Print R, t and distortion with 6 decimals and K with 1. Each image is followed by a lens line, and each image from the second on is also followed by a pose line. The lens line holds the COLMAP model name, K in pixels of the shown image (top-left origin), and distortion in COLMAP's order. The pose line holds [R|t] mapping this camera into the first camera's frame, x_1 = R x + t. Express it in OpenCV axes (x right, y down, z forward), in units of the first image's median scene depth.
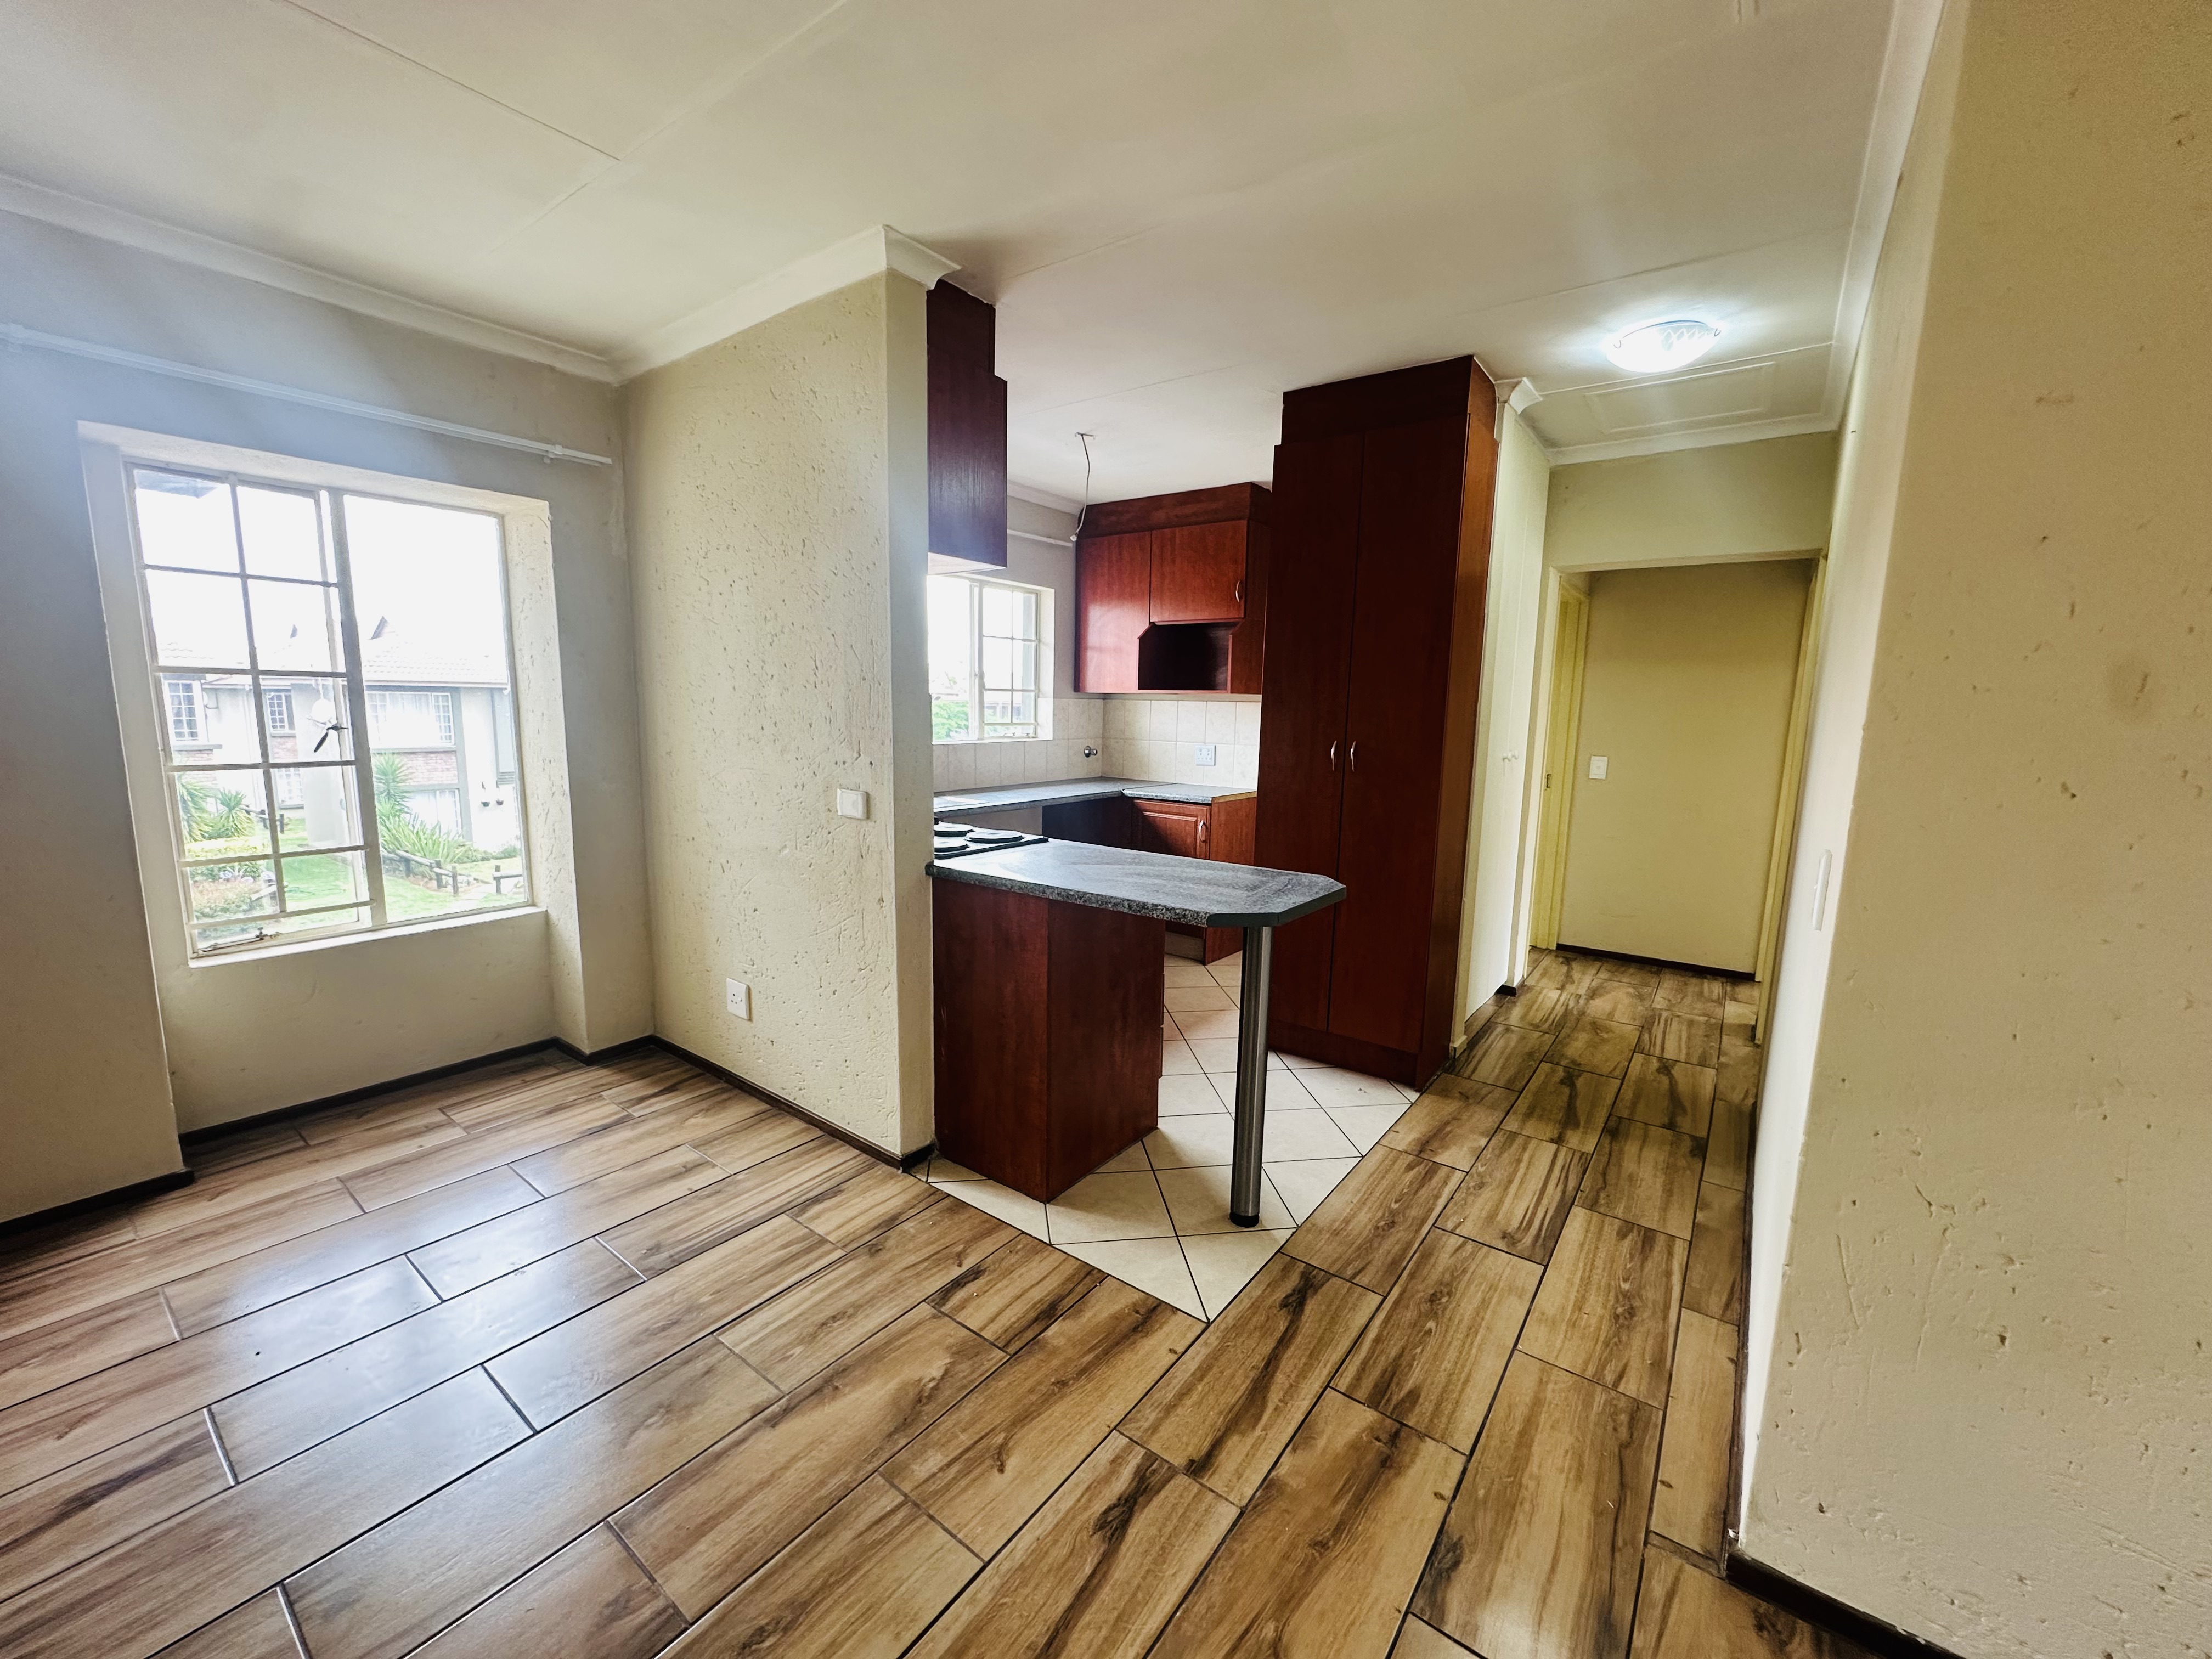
lens RADIAL K [[881.2, 0, 1104.3], [0, 881.2, 829.3], [0, 0, 1]] dist [-0.004961, 0.001234]
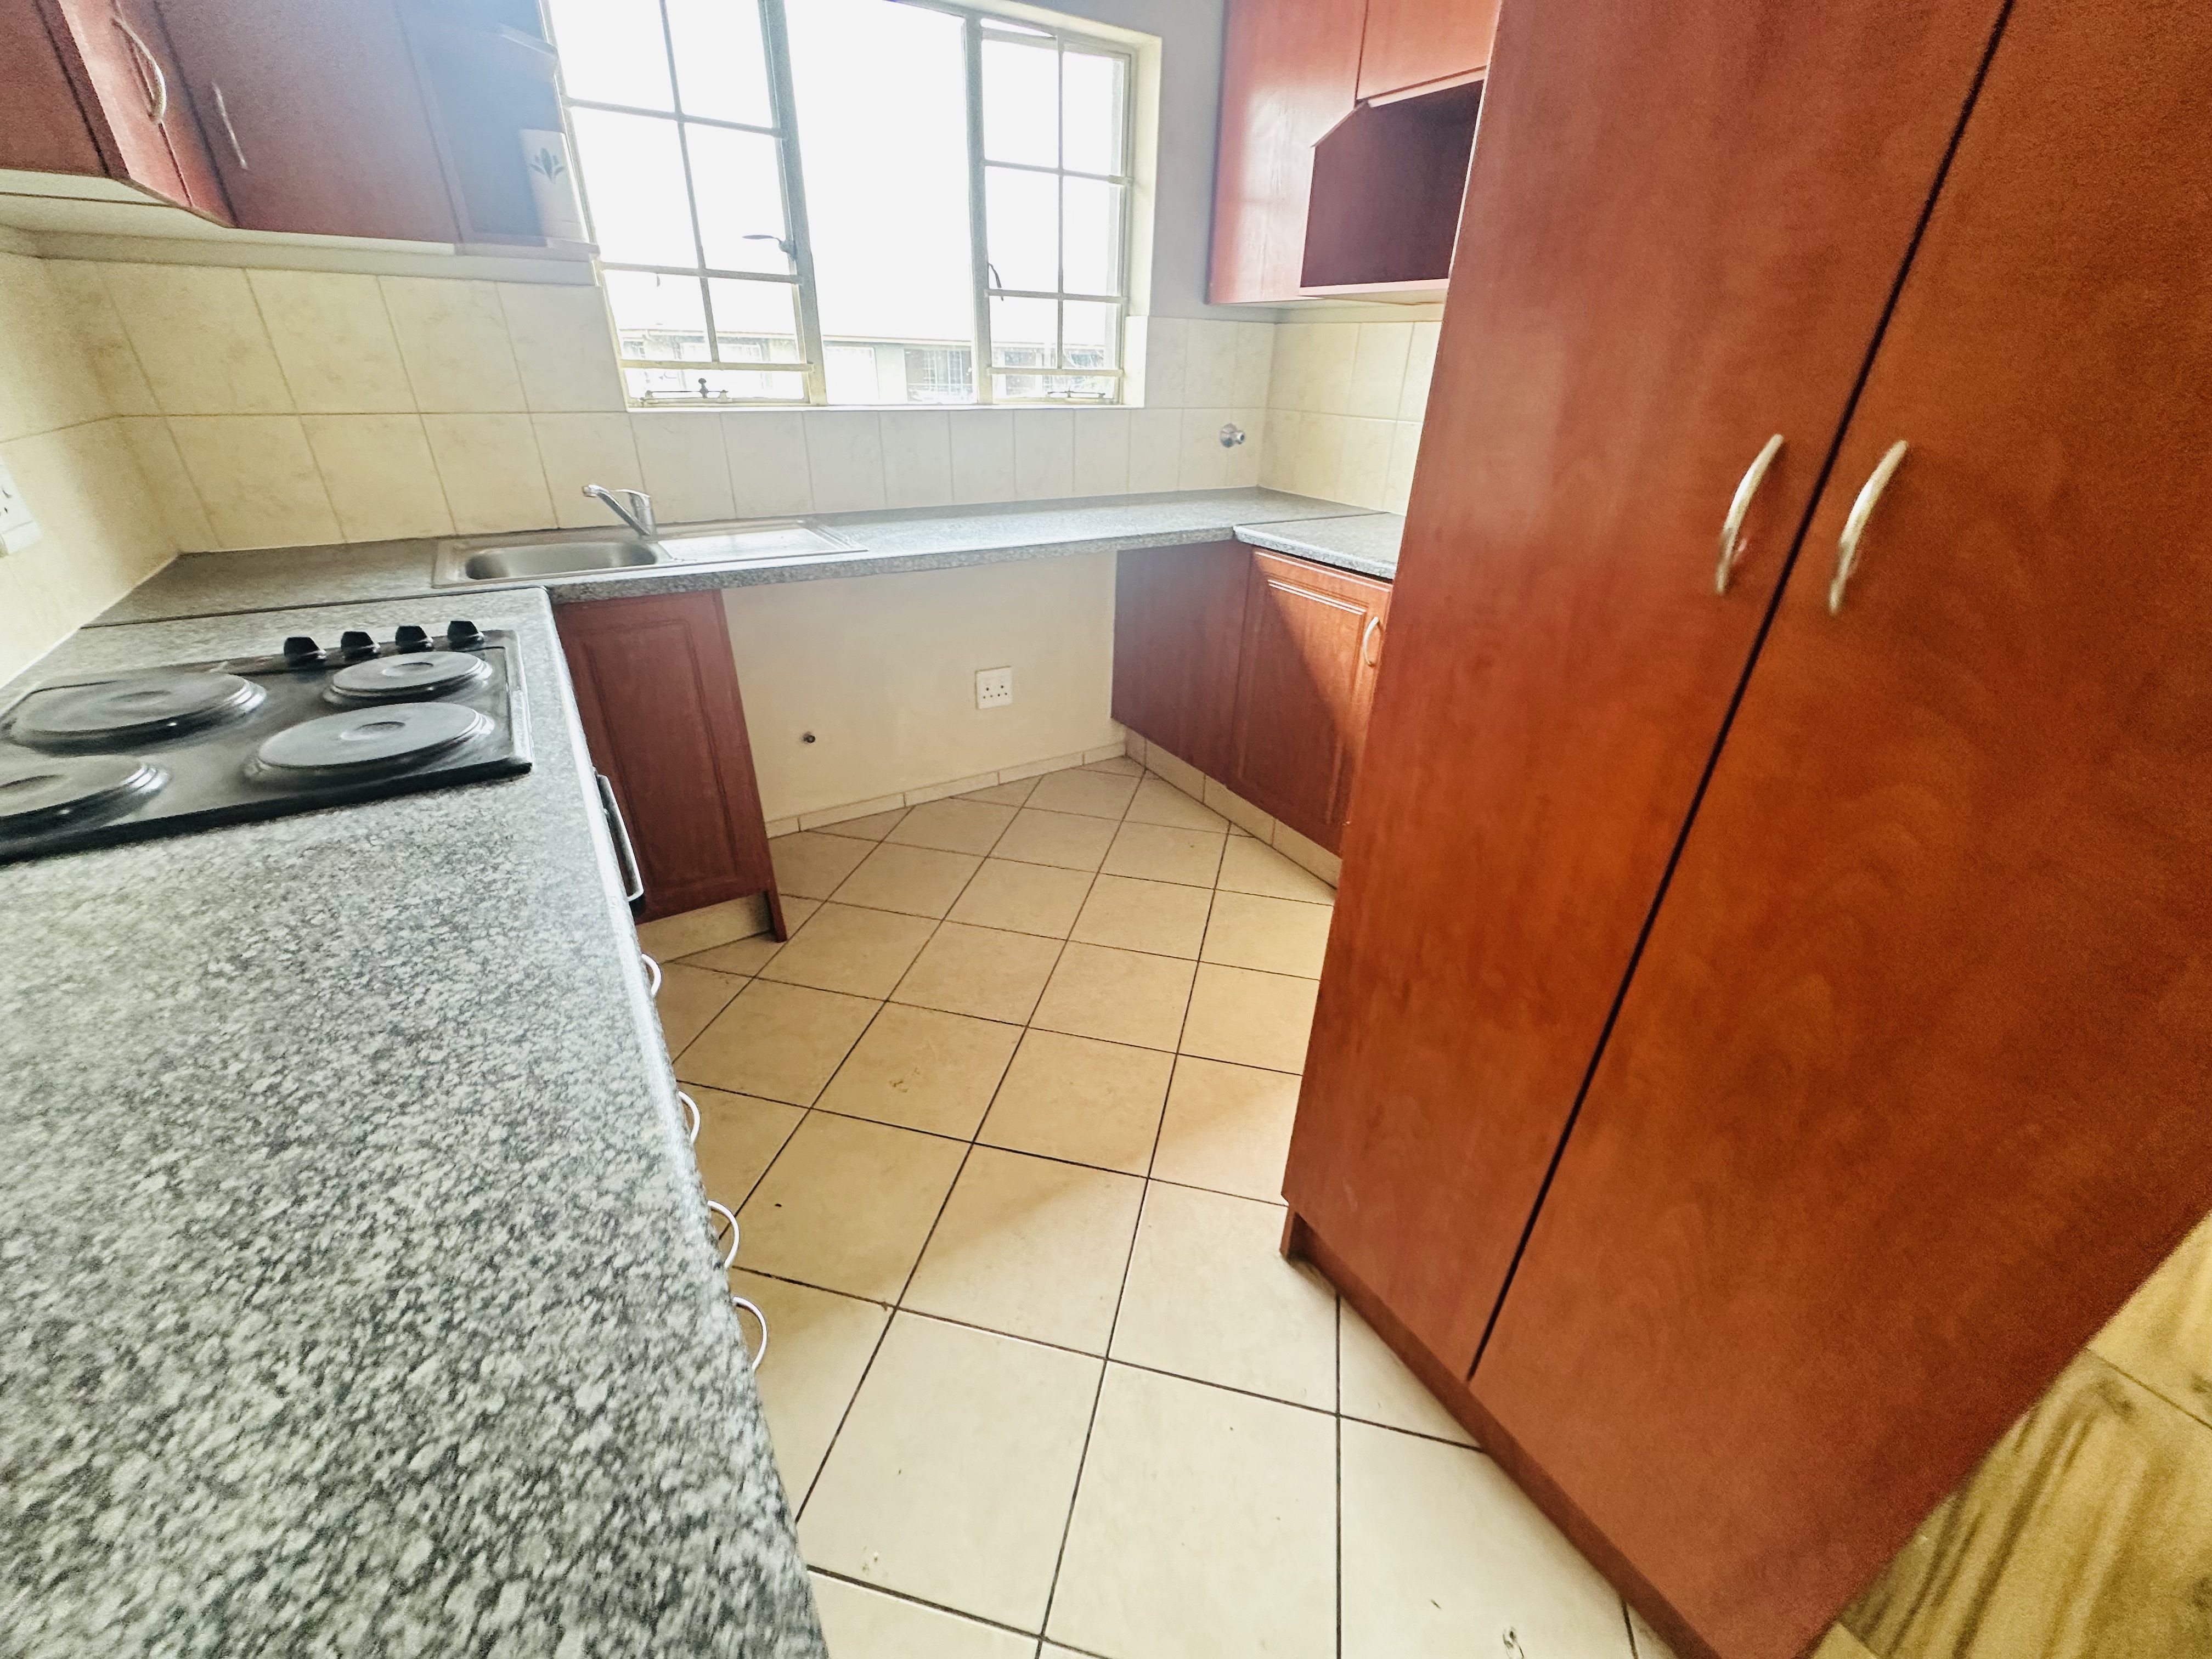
lens RADIAL K [[881.2, 0, 1108.3], [0, 881.2, 825.0], [0, 0, 1]] dist [-0.004961, 0.001234]
pose [[0.933423, 0.176151, -0.312559, 0.218562], [-0.062683, 0.937843, 0.341351, -0.083693], [0.353261, -0.299033, 0.886446, 0.818206]]
